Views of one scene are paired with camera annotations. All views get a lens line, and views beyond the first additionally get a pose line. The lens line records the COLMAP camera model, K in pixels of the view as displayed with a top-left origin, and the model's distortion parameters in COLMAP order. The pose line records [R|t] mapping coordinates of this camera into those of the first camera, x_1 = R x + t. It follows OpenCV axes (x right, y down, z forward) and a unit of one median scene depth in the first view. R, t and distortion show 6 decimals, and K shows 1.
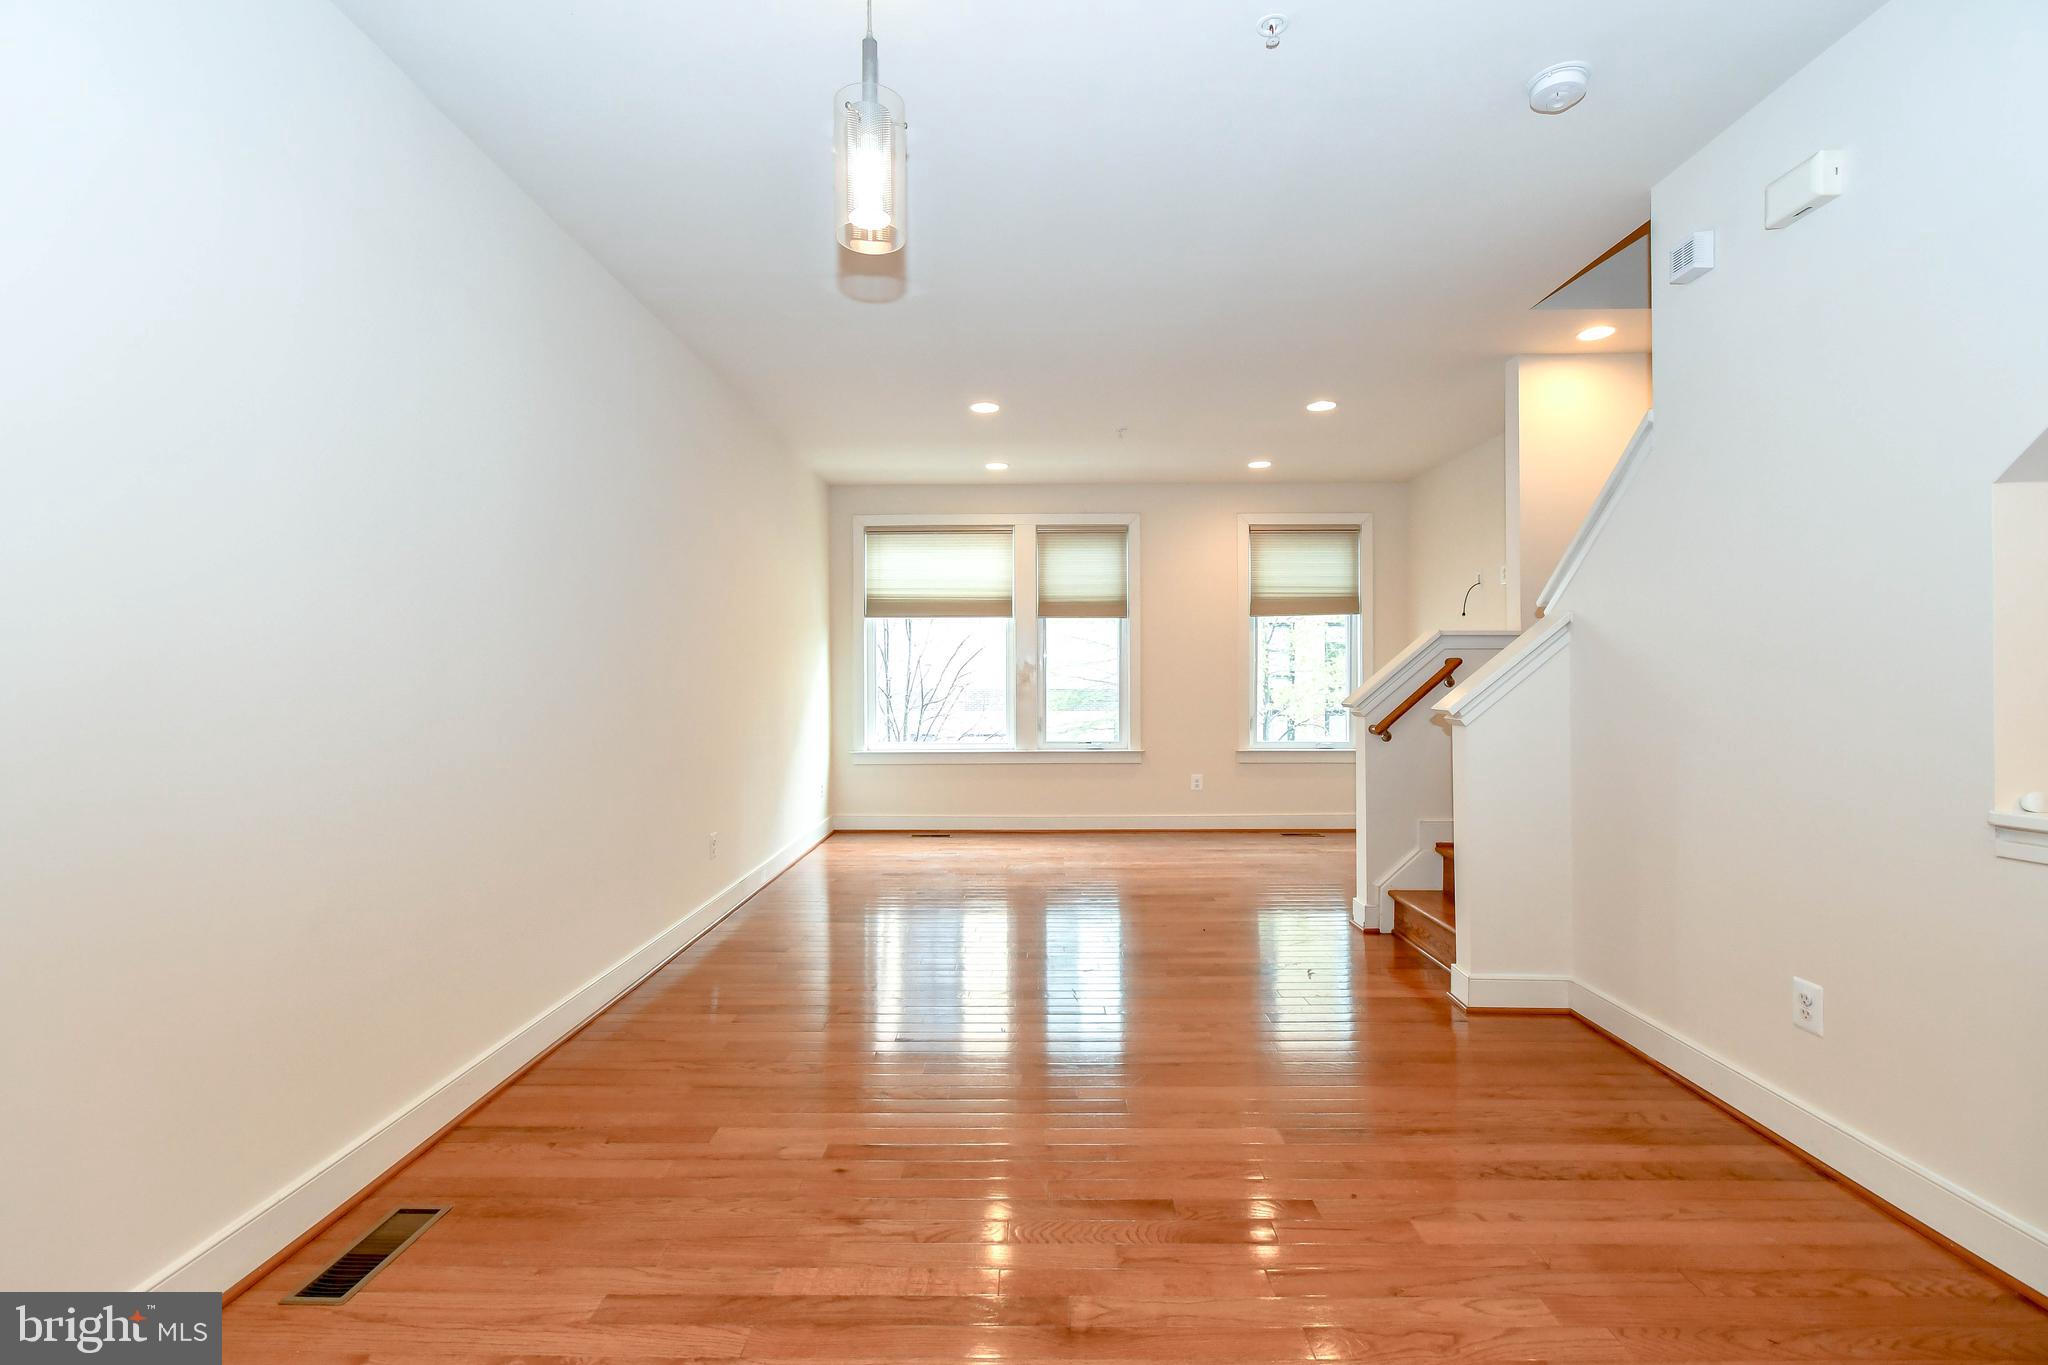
lens RADIAL K [[906.4, 0, 1022.5], [0, 906.4, 681.9], [0, 0, 1]] dist [0.001136, -0.000618]
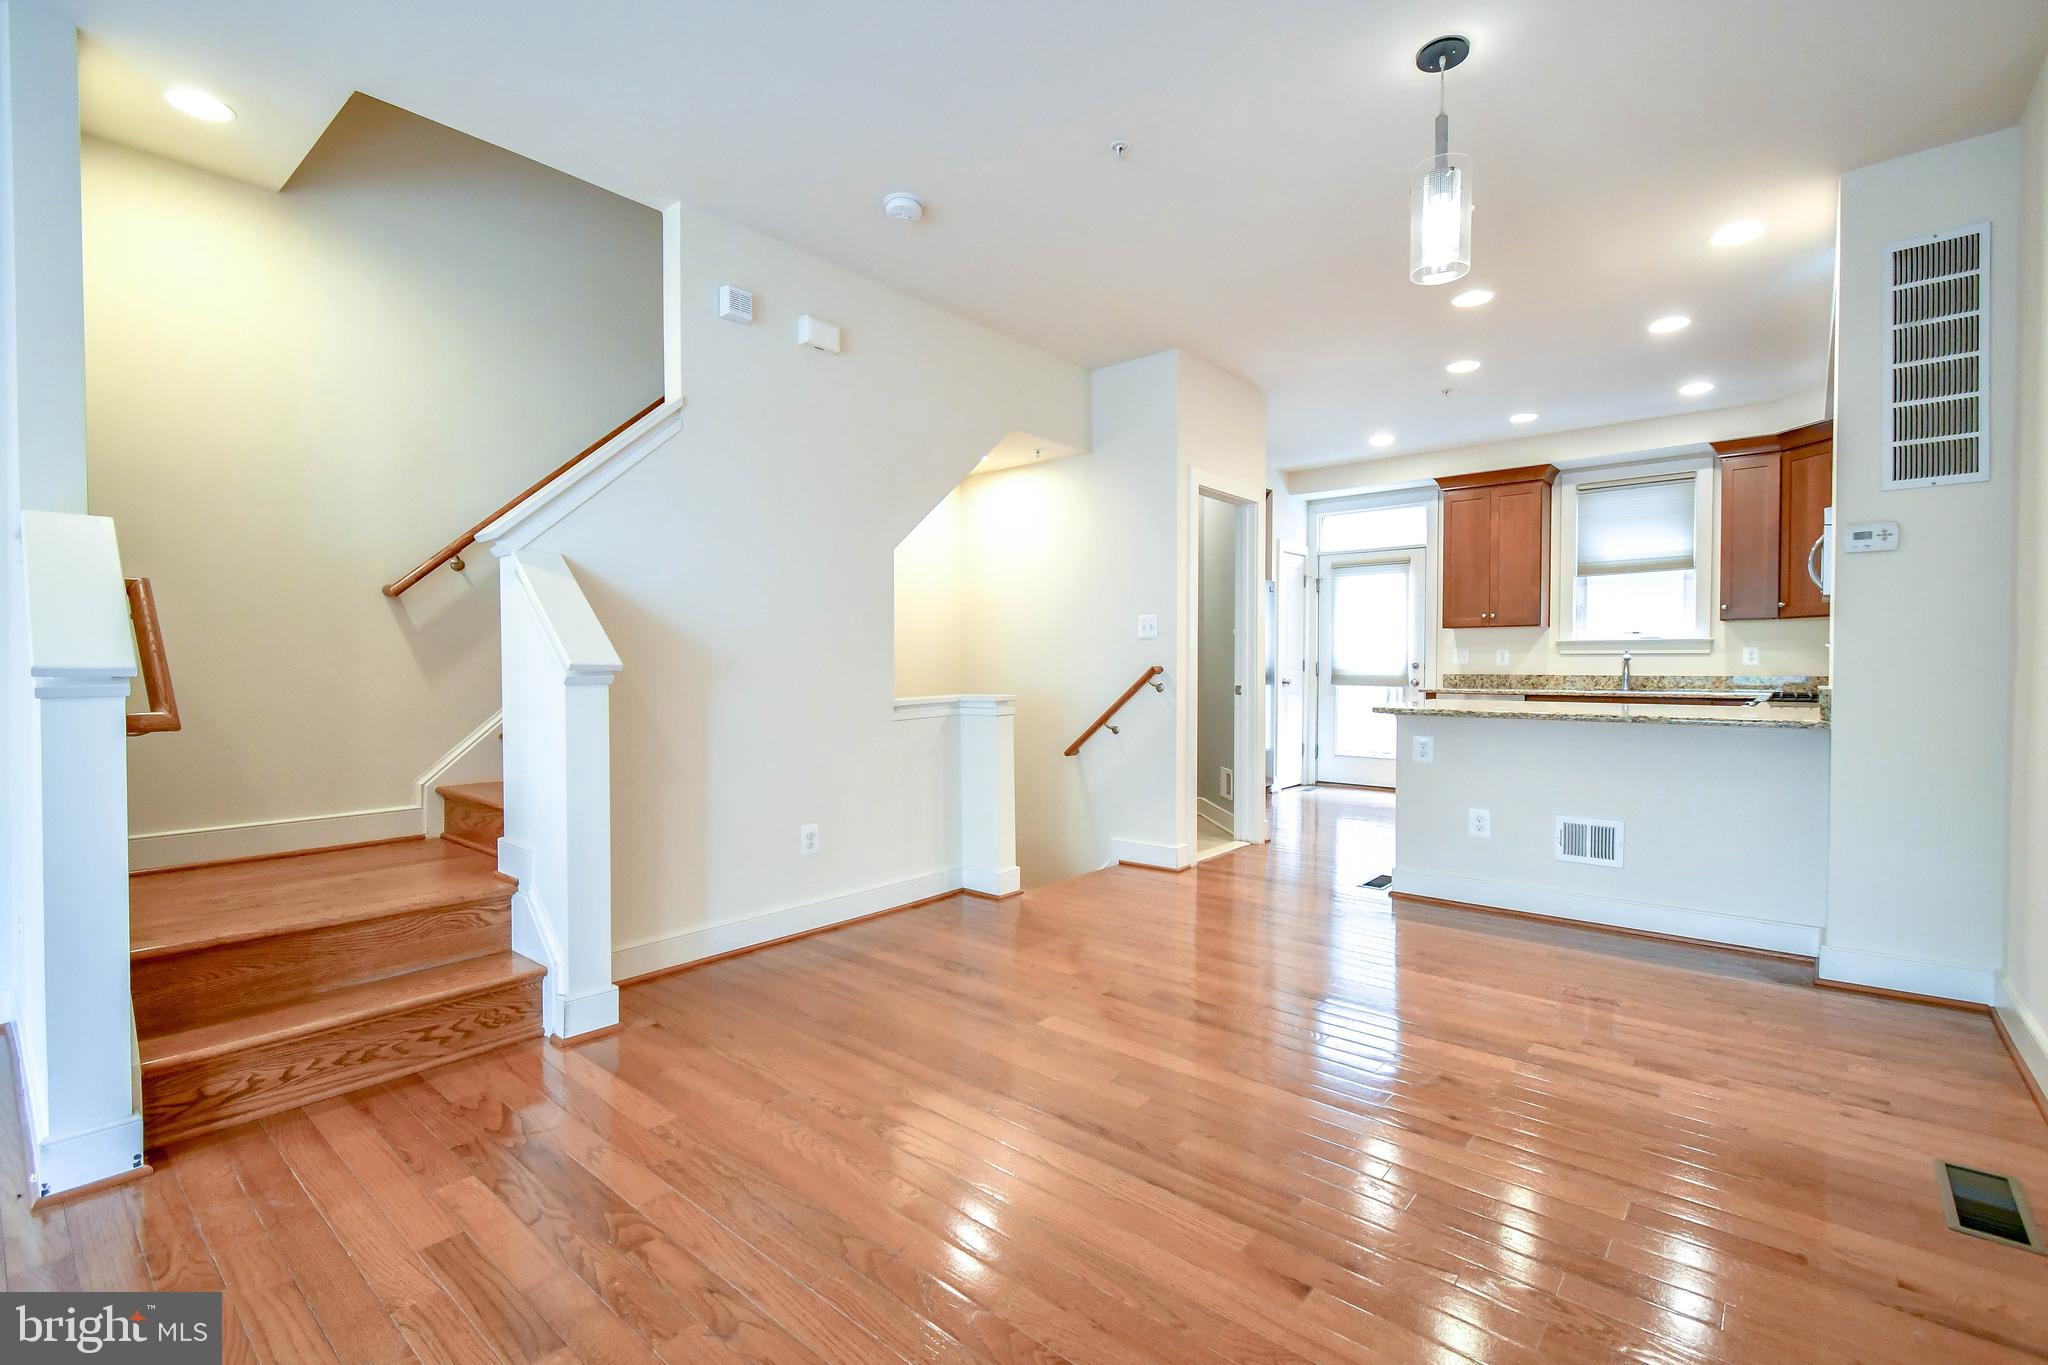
lens RADIAL K [[906.4, 0, 1022.5], [0, 906.4, 681.9], [0, 0, 1]] dist [0.001136, -0.000618]
pose [[-0.765284, -0.010091, 0.643614, -0.144449], [0.002508, 0.999823, 0.018659, 0.014810], [-0.643688, 0.015894, -0.765123, 0.627415]]
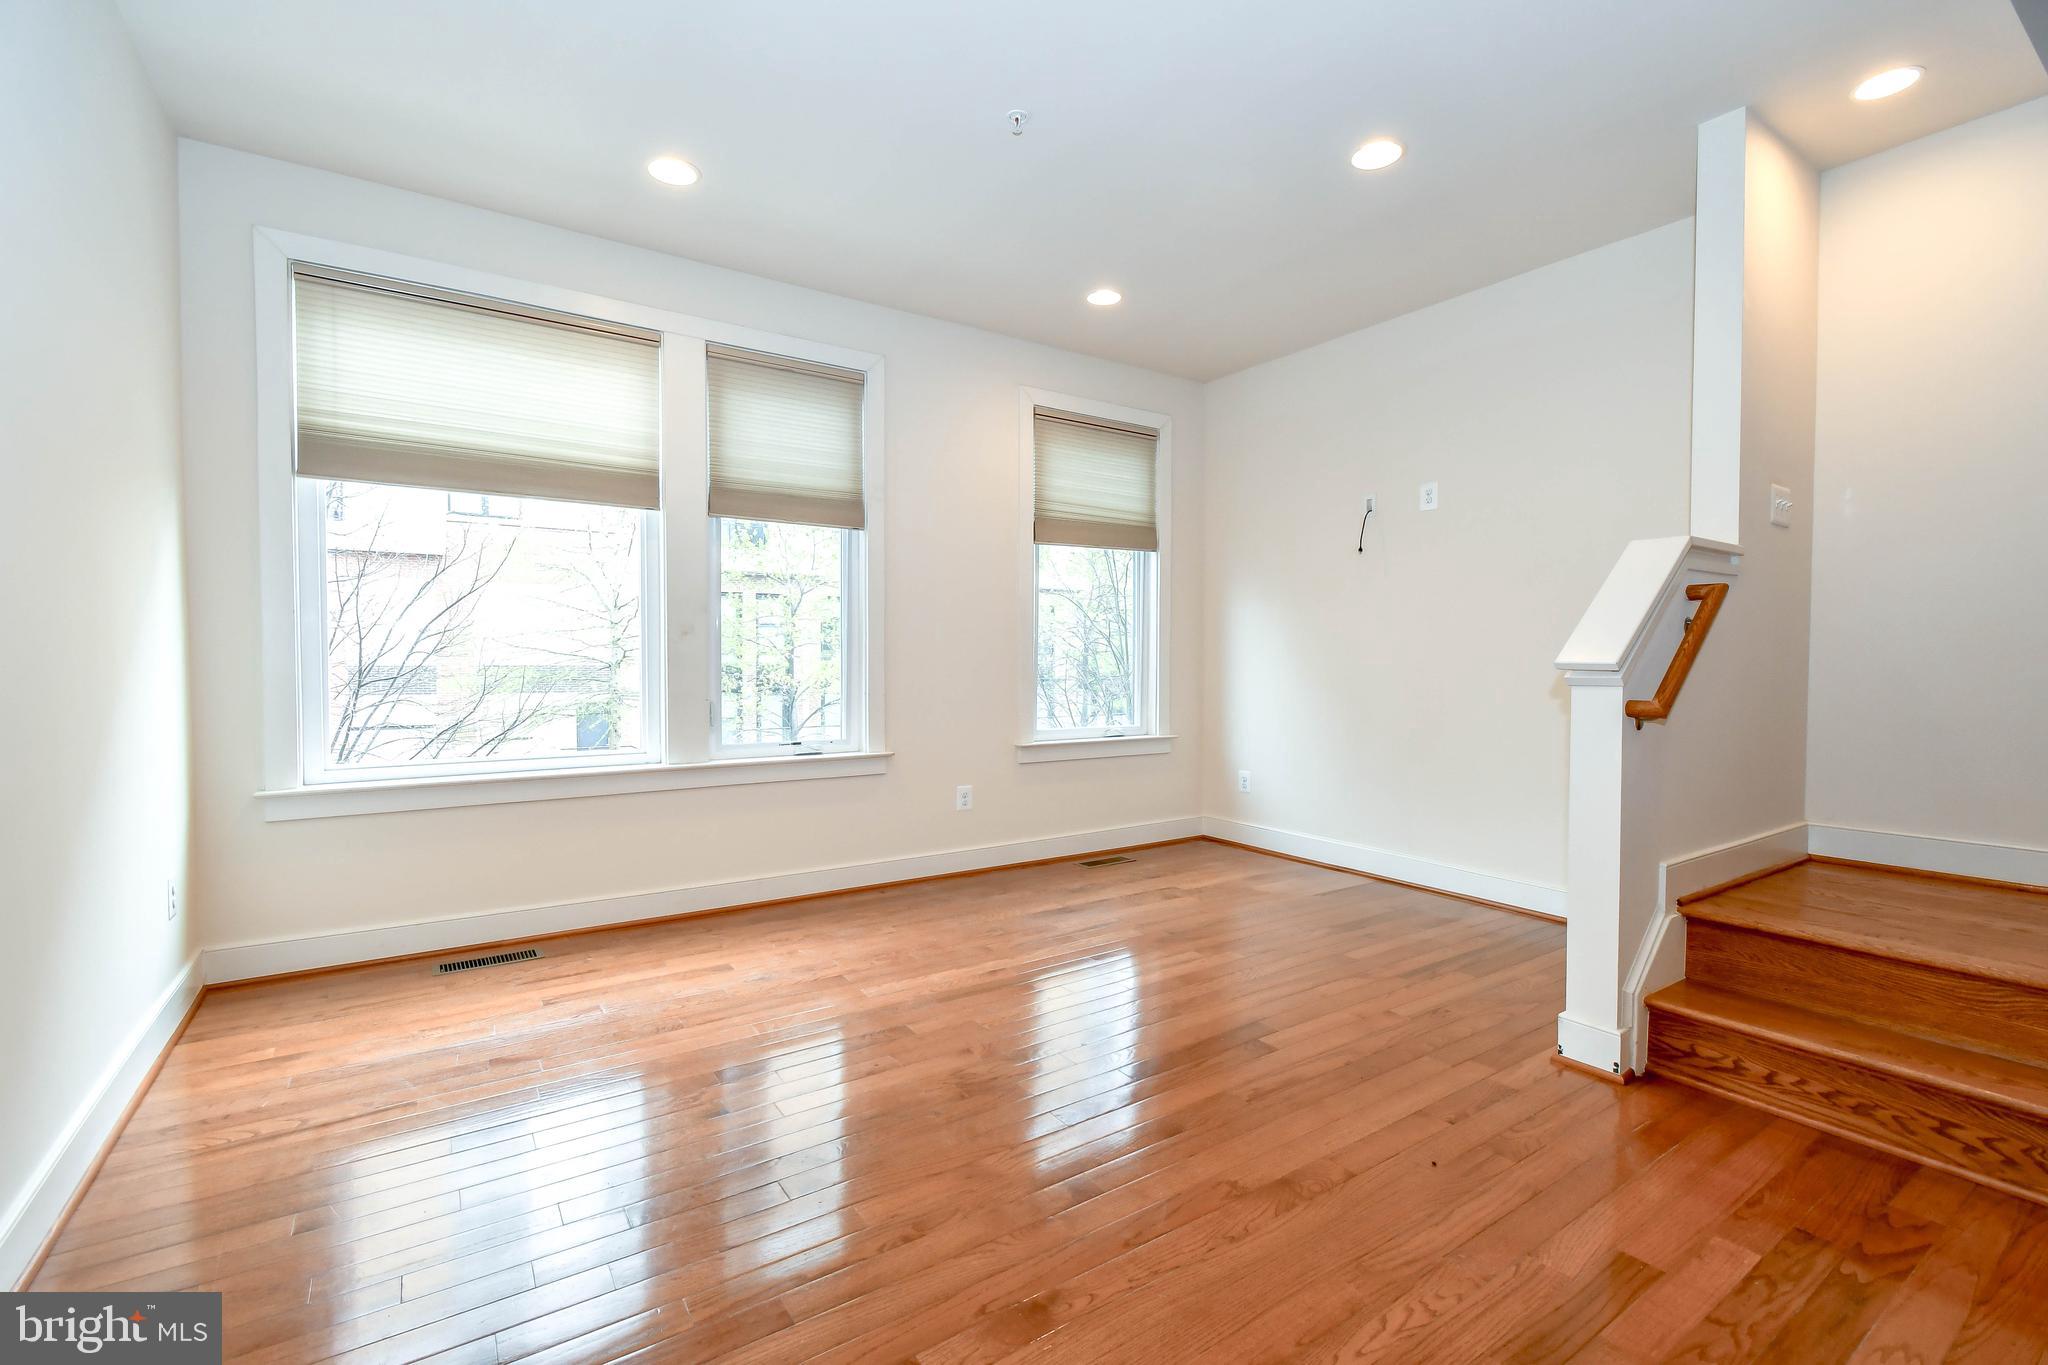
lens RADIAL K [[902.7, 0, 1024.0], [0, 902.7, 682.5], [0, 0, 1]] dist [-0.000657, -0.001242]
pose [[0.824630, -0.010594, 0.565573, -0.131724], [-0.002670, 0.999741, 0.022620, 0.015142], [-0.565666, -0.020164, 0.824388, 0.455583]]
